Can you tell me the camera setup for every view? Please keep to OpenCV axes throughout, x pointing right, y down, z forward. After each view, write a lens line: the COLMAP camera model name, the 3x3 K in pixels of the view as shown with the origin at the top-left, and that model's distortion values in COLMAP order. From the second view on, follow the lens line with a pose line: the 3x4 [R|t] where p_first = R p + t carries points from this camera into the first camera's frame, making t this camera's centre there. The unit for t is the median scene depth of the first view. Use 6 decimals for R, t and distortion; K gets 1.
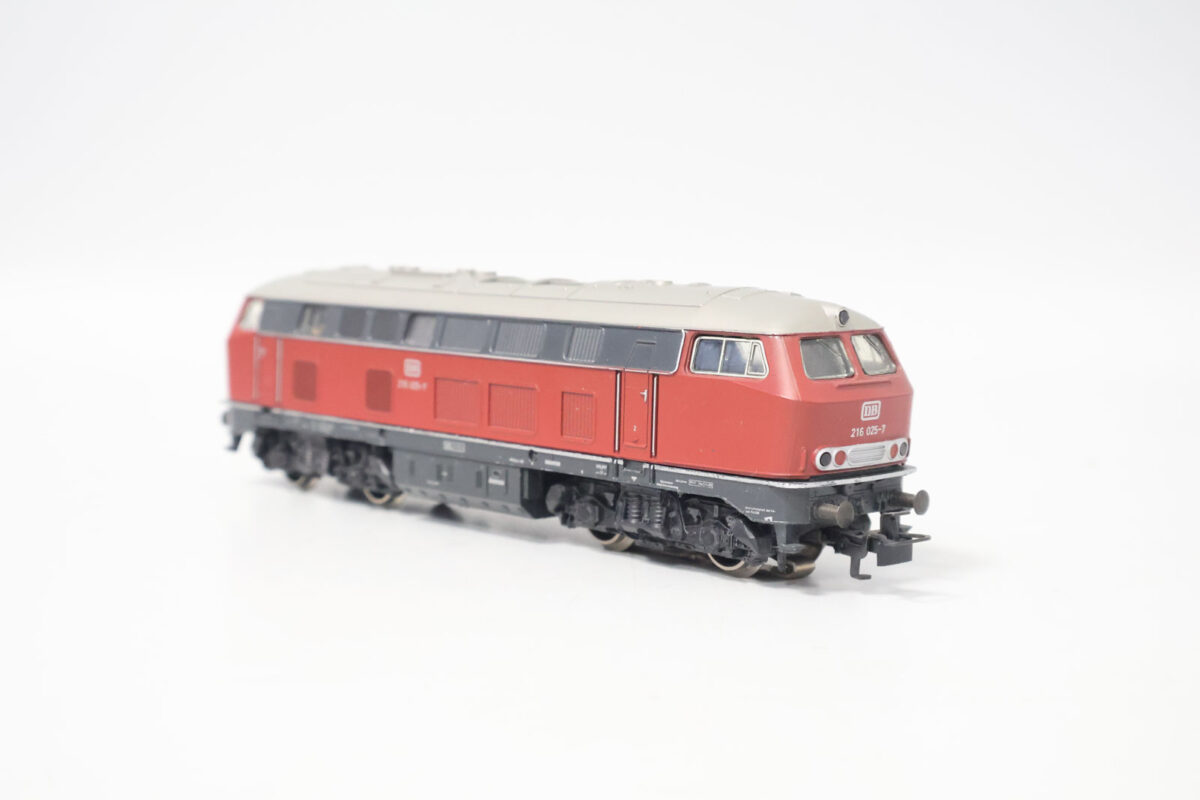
lens RADIAL K [[1879.7, 0, 600.0], [0, 1879.7, 400.0], [0, 0, 1]] dist [-0.017333, -0.010891]
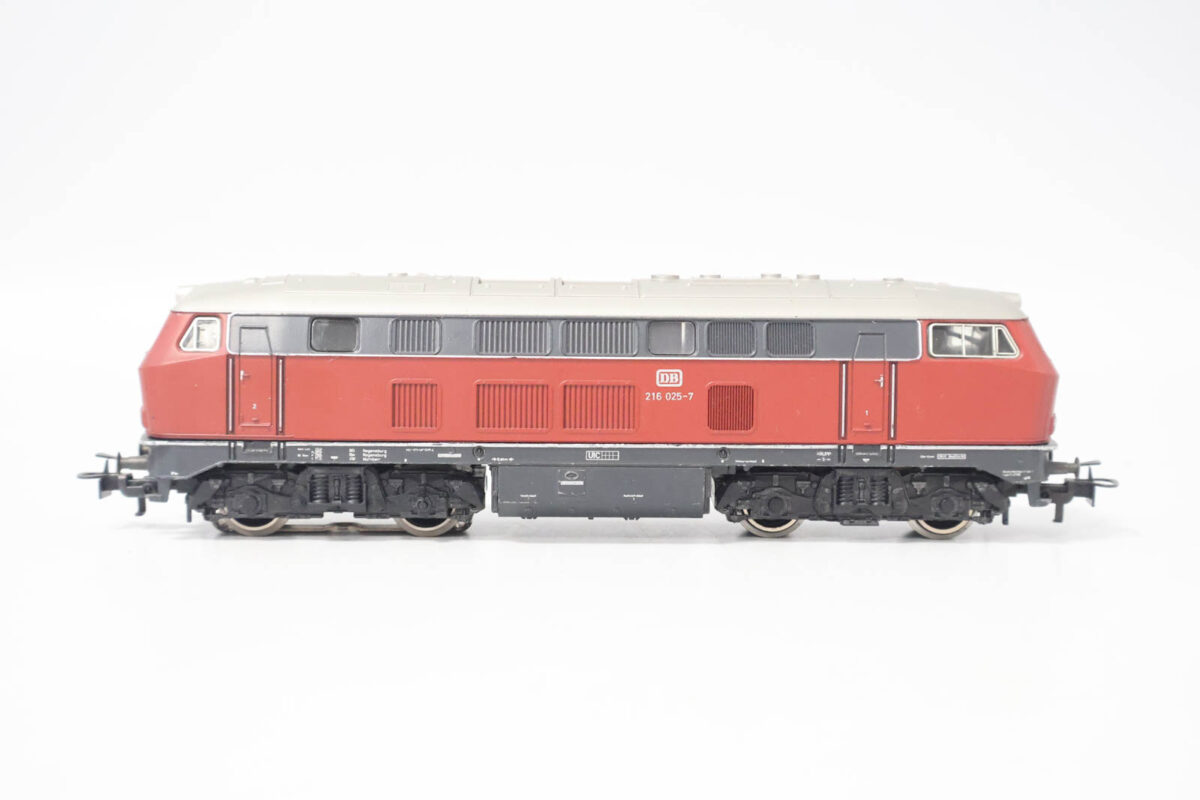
lens RADIAL K [[1879.7, 0, 600.0], [0, 1879.7, 400.0], [0, 0, 1]] dist [-0.017333, -0.010891]
pose [[0.653721, -0.108462, 0.748923, -0.878112], [0.068042, 0.994091, 0.084576, -0.093421], [-0.753671, -0.004331, 0.657238, 0.412717]]
